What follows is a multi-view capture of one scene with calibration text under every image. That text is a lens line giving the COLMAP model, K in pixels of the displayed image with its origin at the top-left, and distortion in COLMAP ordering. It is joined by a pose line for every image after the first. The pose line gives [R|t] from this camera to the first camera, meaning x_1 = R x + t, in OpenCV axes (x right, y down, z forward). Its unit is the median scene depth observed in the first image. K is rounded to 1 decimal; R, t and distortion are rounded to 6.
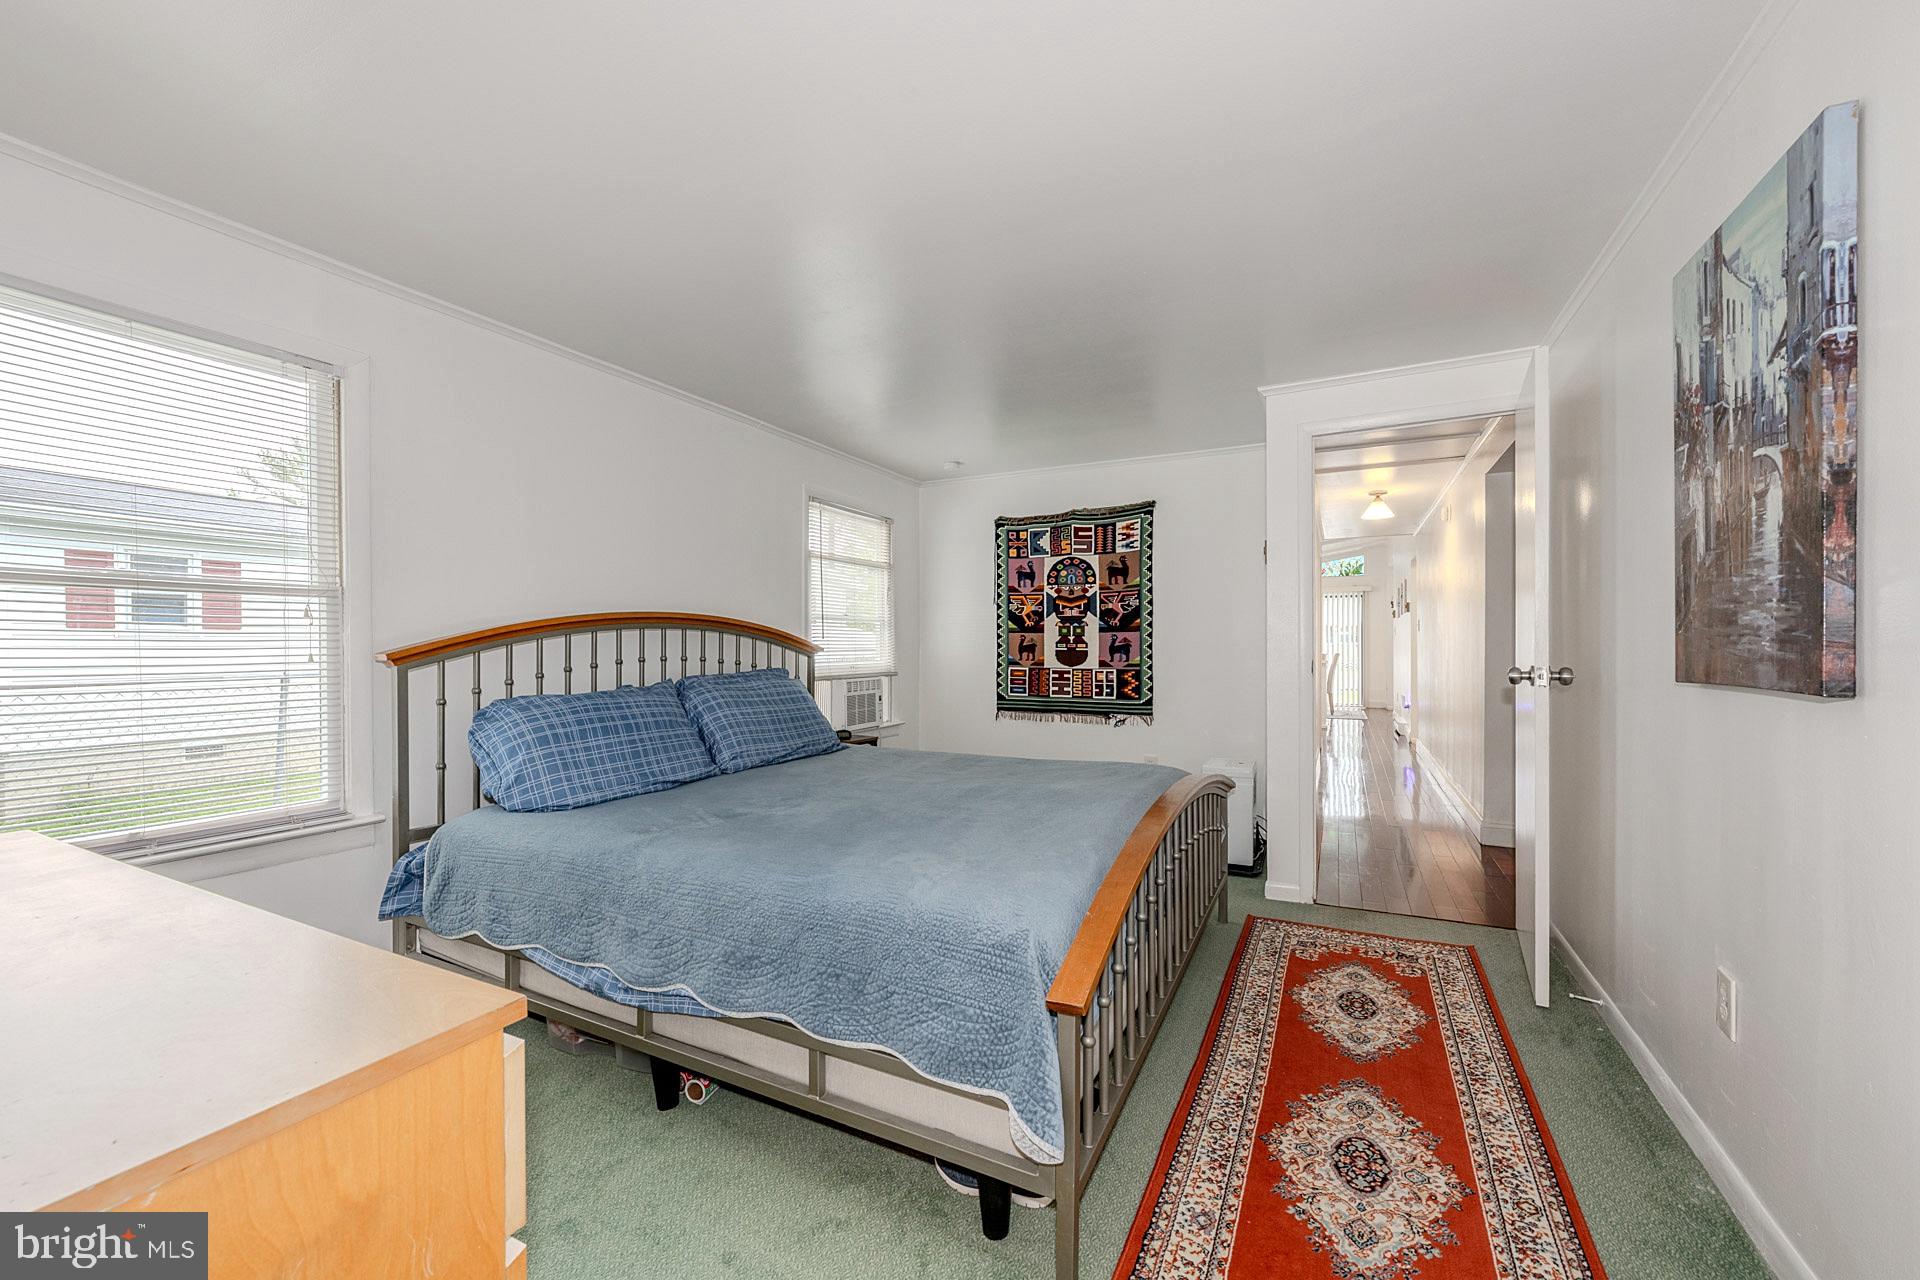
lens RADIAL K [[758.7, 0, 953.5], [0, 758.7, 641.7], [0, 0, 1]] dist [-0.008717, 0.000055]
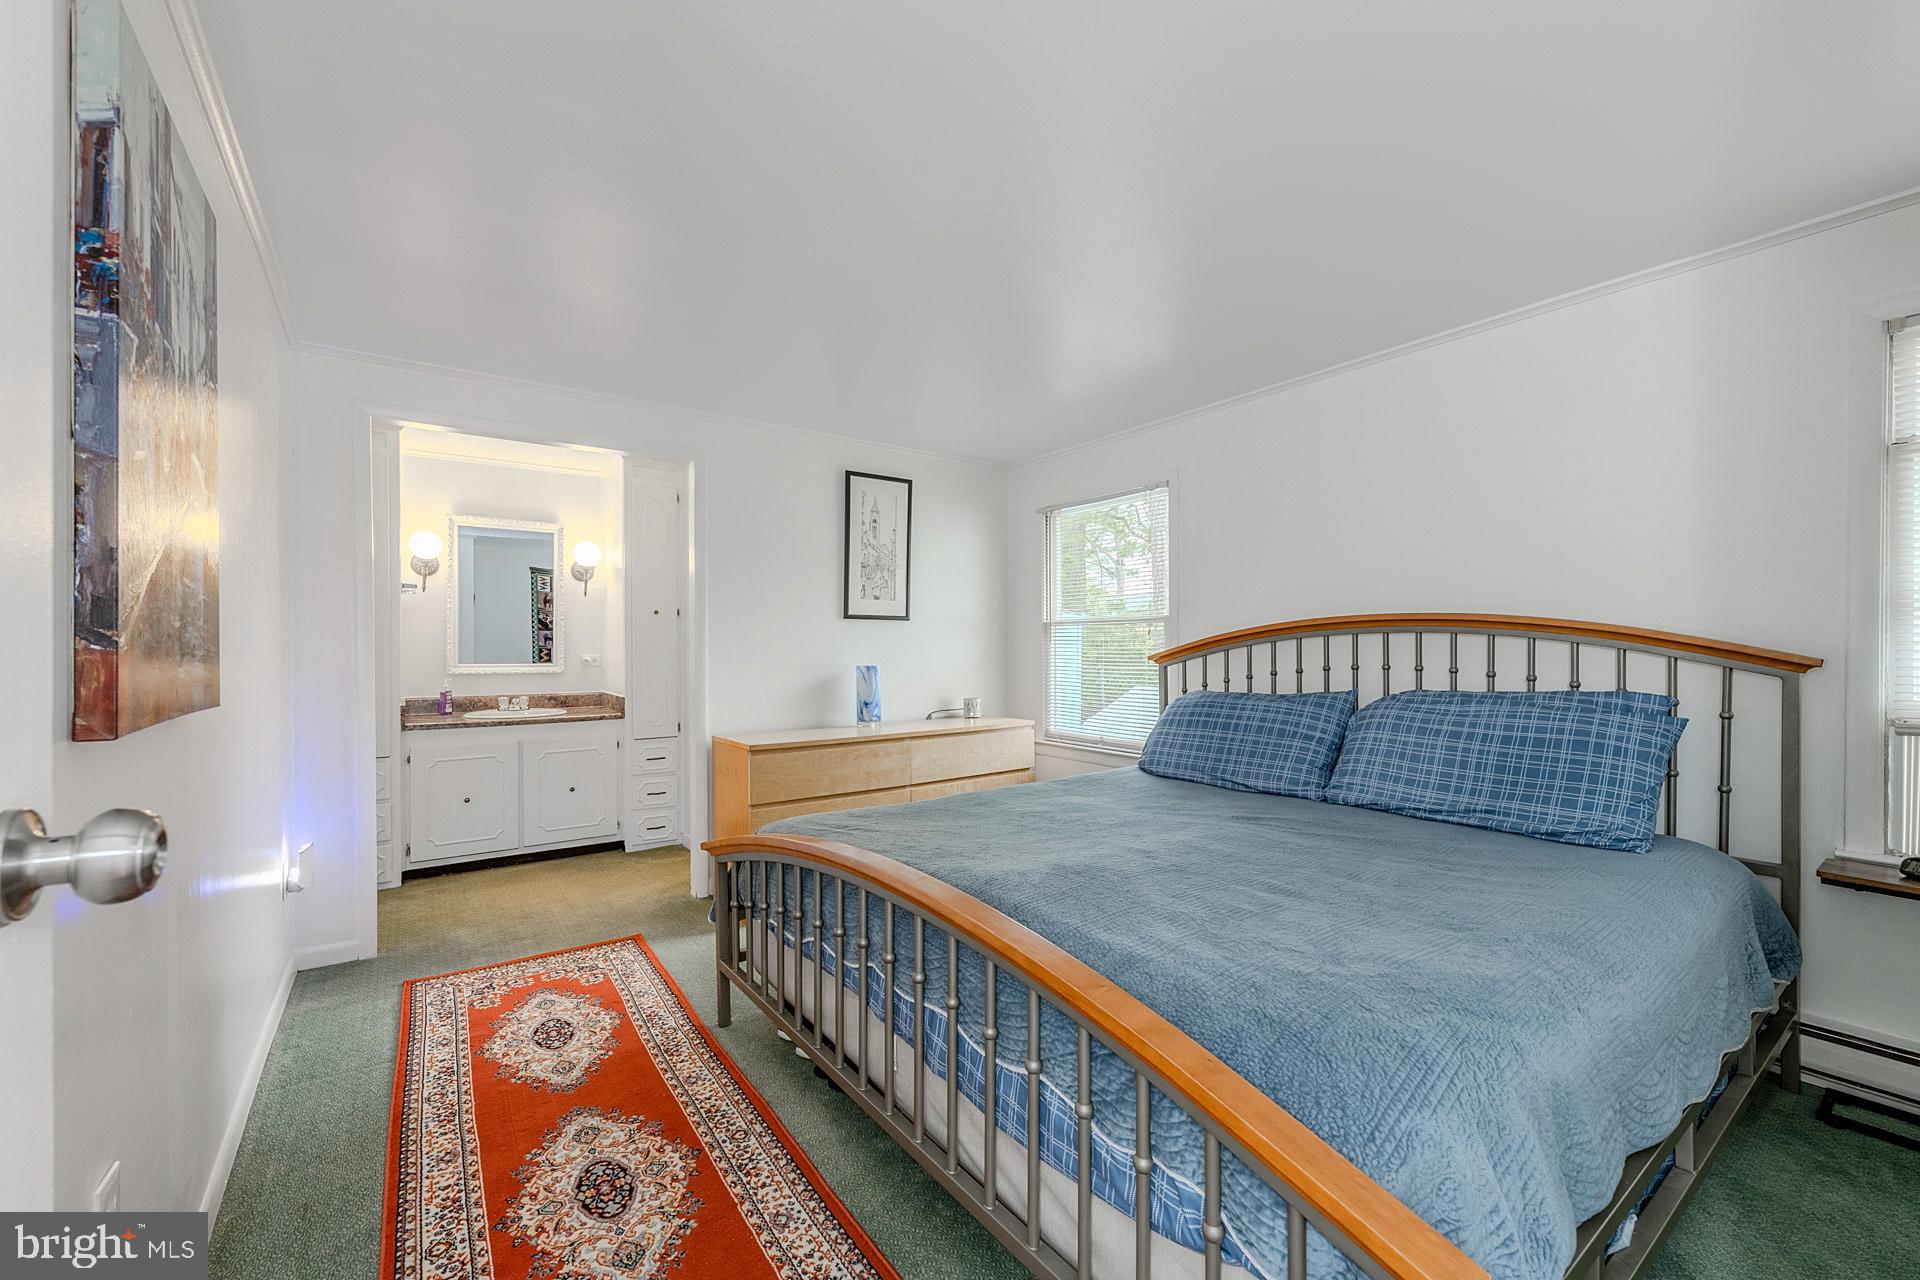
lens RADIAL K [[758.7, 0, 943.5], [0, 758.7, 652.2], [0, 0, 1]] dist [-0.008717, 0.000055]
pose [[-0.460932, 0.010078, -0.887378, 0.839176], [0.009023, 0.999937, 0.006669, -0.006121], [0.887390, -0.004933, -0.460993, 1.289960]]
